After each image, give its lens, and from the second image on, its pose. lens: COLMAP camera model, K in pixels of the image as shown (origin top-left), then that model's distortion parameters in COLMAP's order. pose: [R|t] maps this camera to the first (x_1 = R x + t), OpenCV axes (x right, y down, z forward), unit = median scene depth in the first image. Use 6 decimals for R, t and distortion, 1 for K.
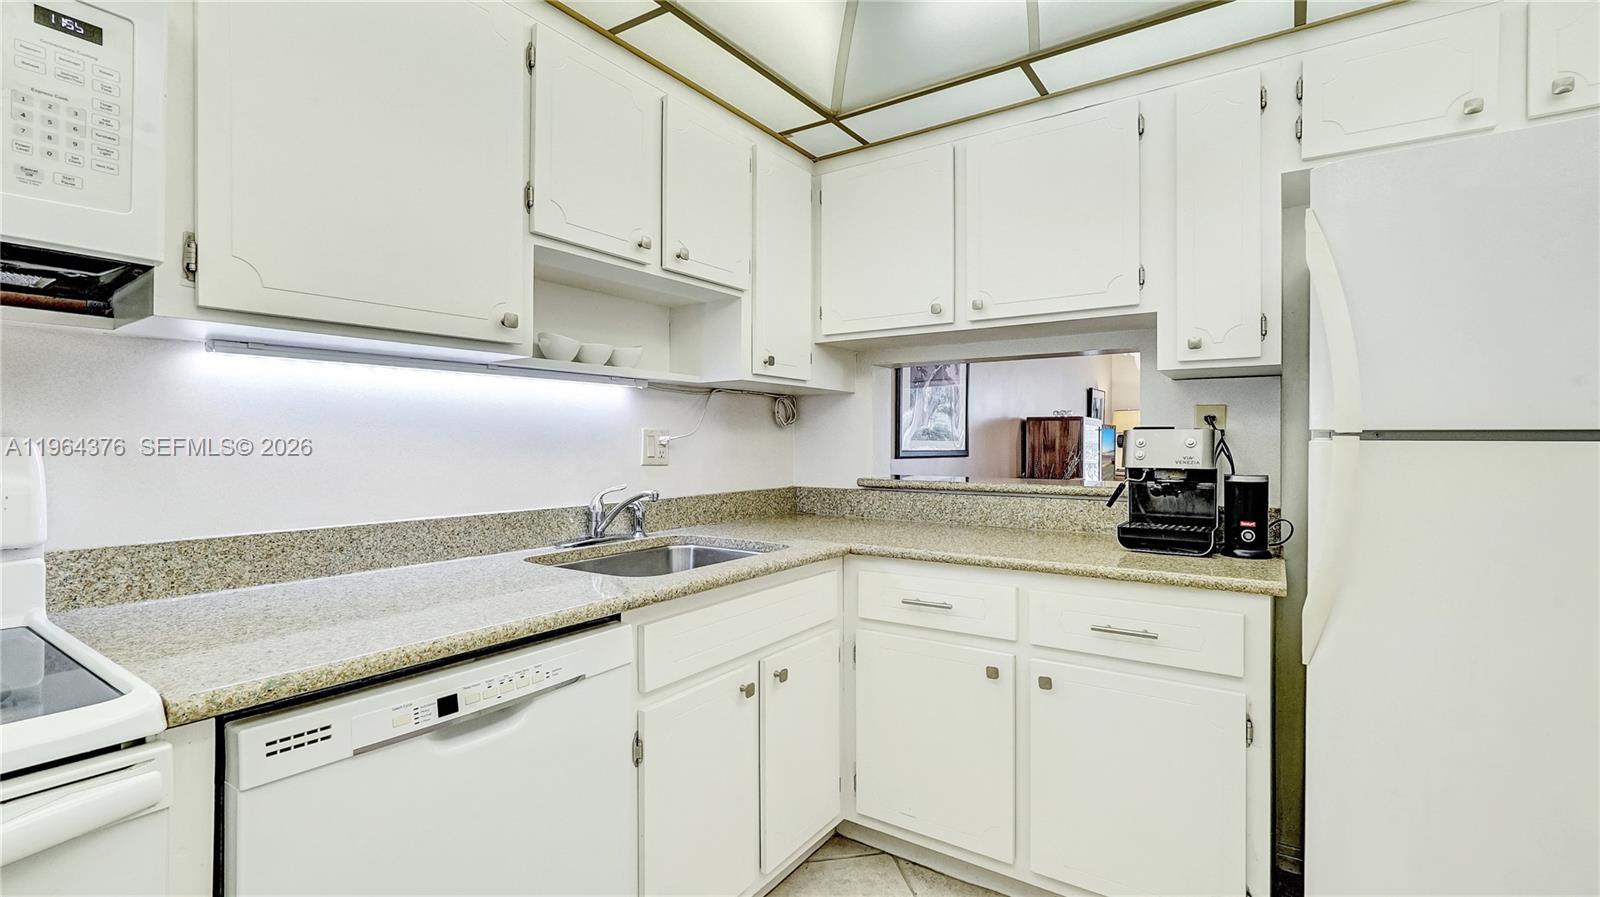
lens RADIAL K [[714.6, 0, 800.0], [0, 714.6, 448.5], [0, 0, 1]] dist [-0.000689, 0.000698]
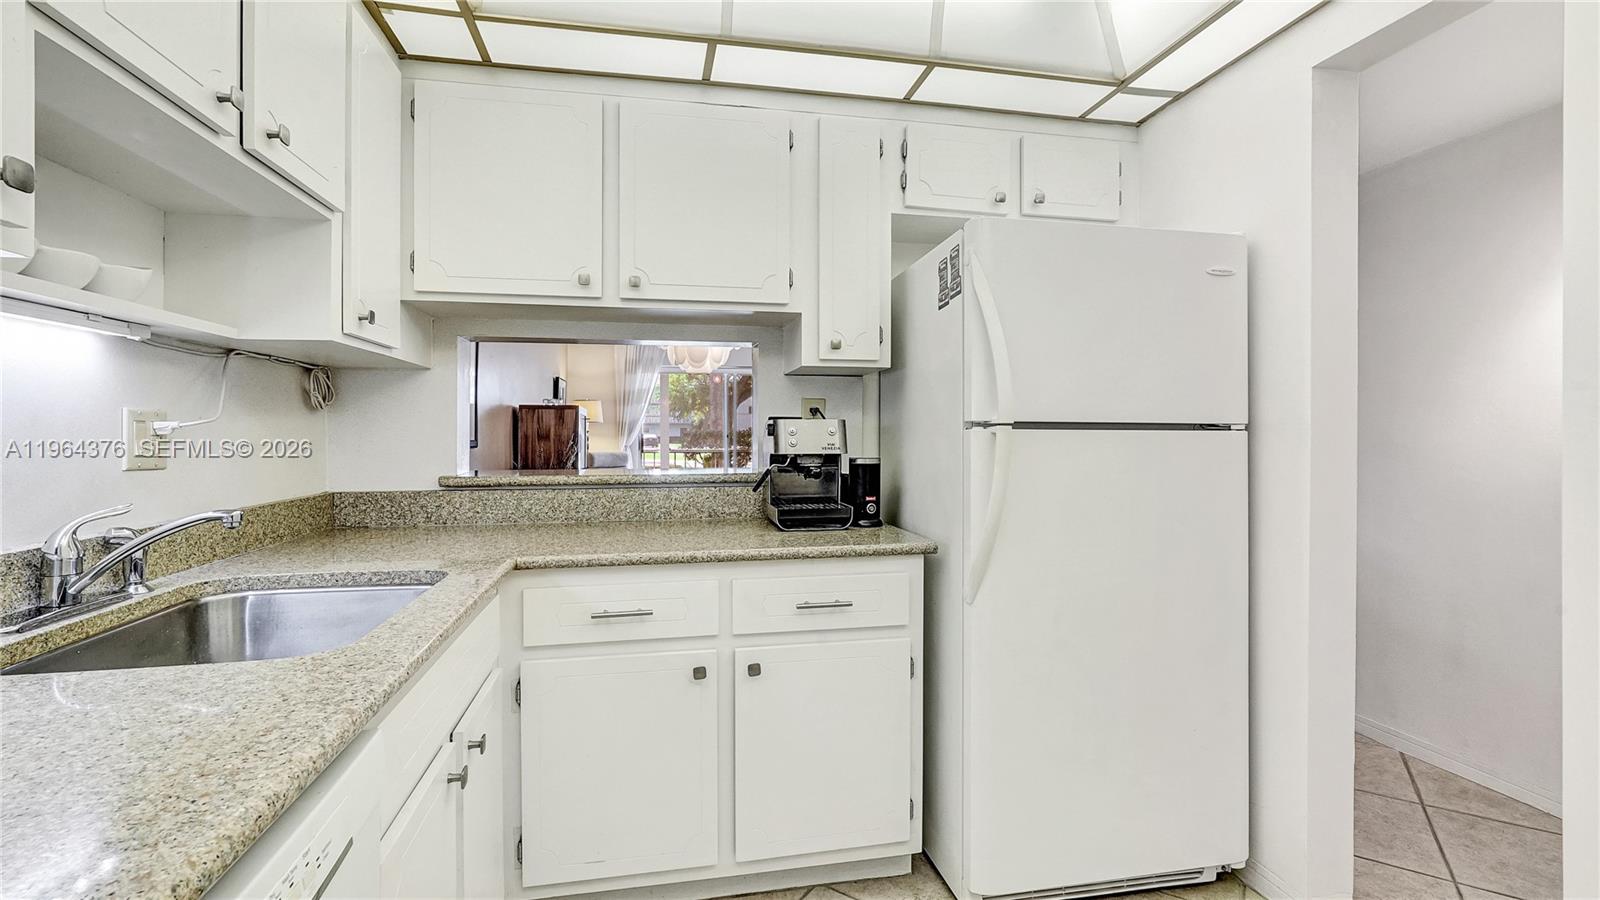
lens RADIAL K [[719.4, 0, 798.0], [0, 719.4, 440.8], [0, 0, 1]] dist [-0.000347, 0.000552]
pose [[0.696799, -0.009967, 0.717197, -0.276563], [0.007162, 0.999950, 0.006938, -0.001015], [-0.717230, 0.000302, 0.696836, 0.204616]]
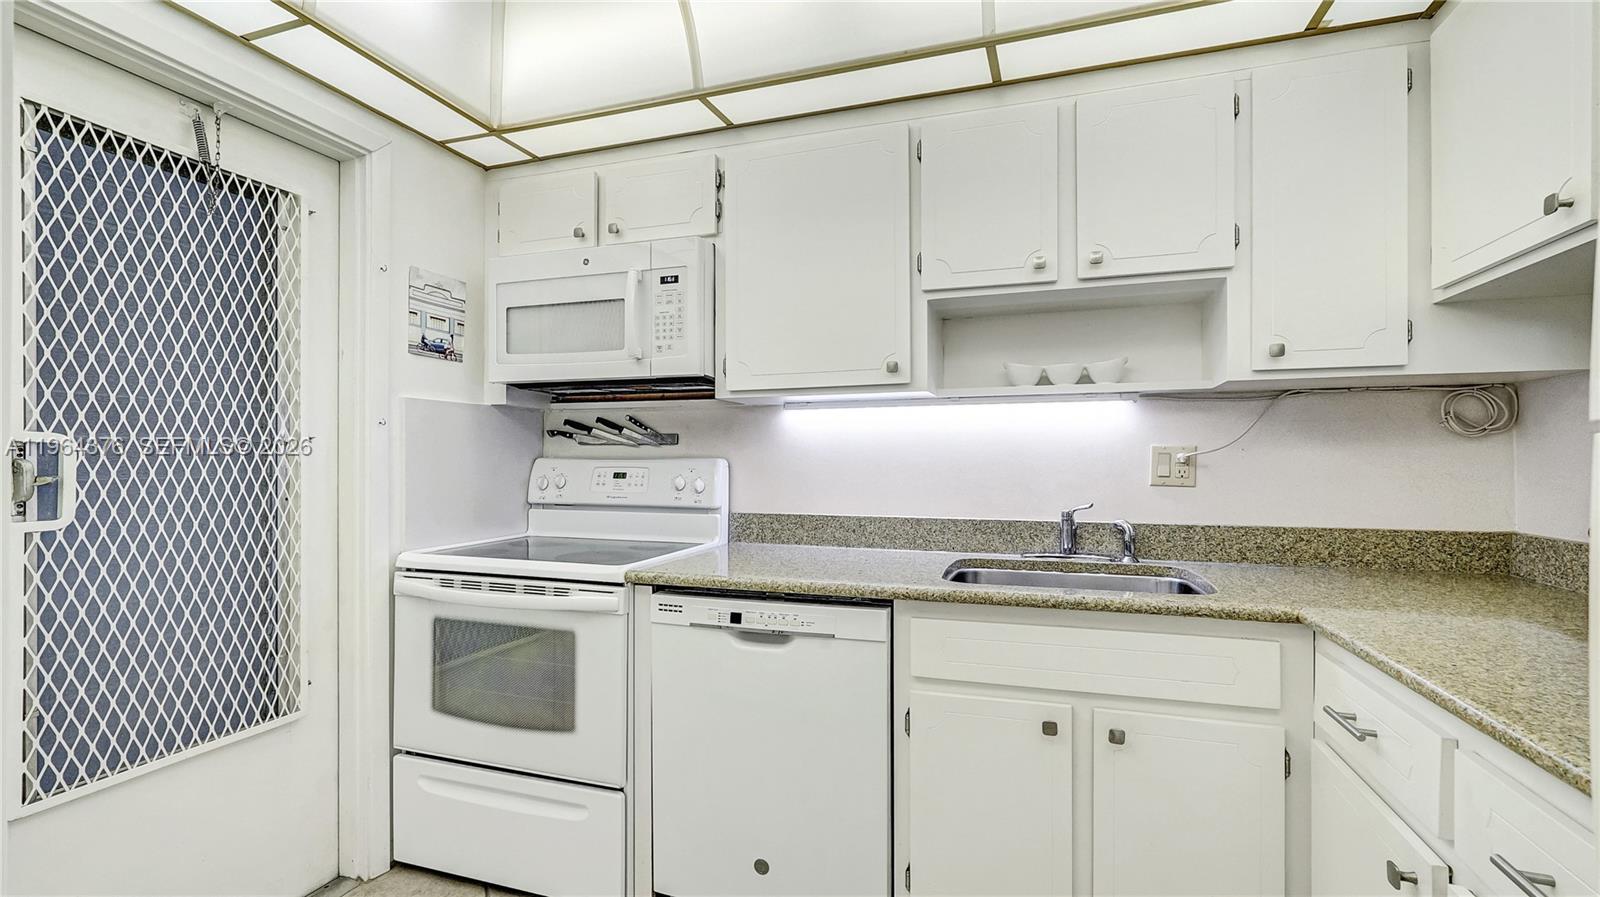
lens RADIAL K [[726.2, 0, 800.0], [0, 726.2, 448.5], [0, 0, 1]] dist [-0.001003, 0.000259]
pose [[0.271714, -0.017343, -0.962222, 0.588170], [-0.008620, 0.999754, -0.020453, -0.000838], [0.962339, 0.013852, 0.271498, 0.338797]]
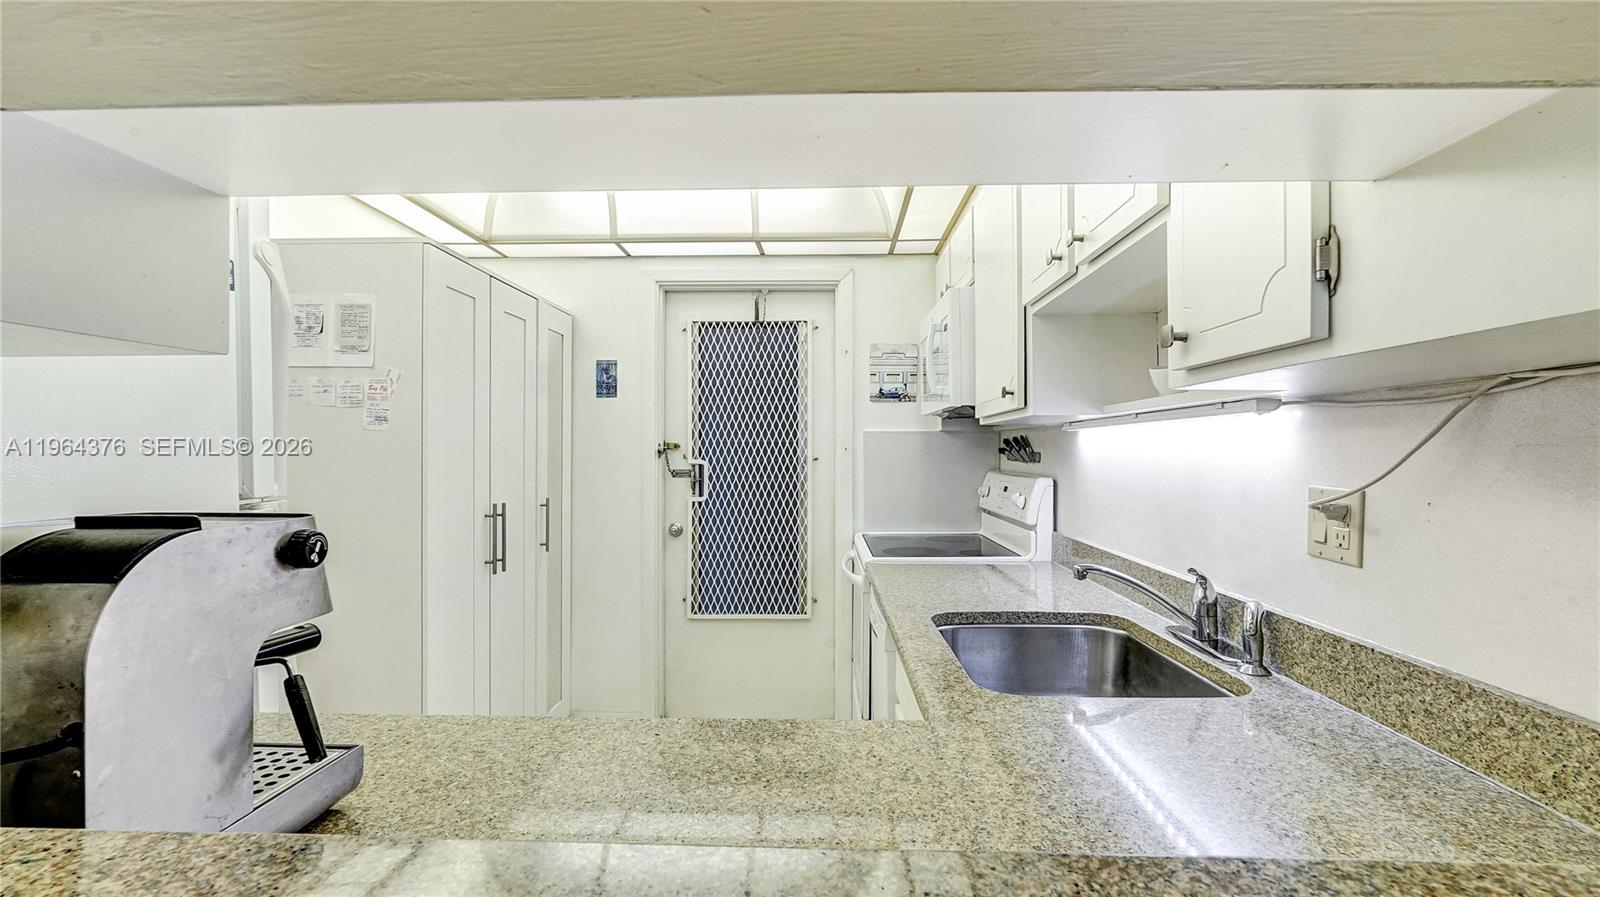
lens RADIAL K [[719.4, 0, 798.0], [0, 719.4, 439.3], [0, 0, 1]] dist [-0.000347, 0.000552]
pose [[-0.843096, -0.009593, -0.537677, 0.410077], [-0.006246, 0.999948, -0.008047, -0.059082], [0.537727, -0.003426, -0.843112, 1.331428]]
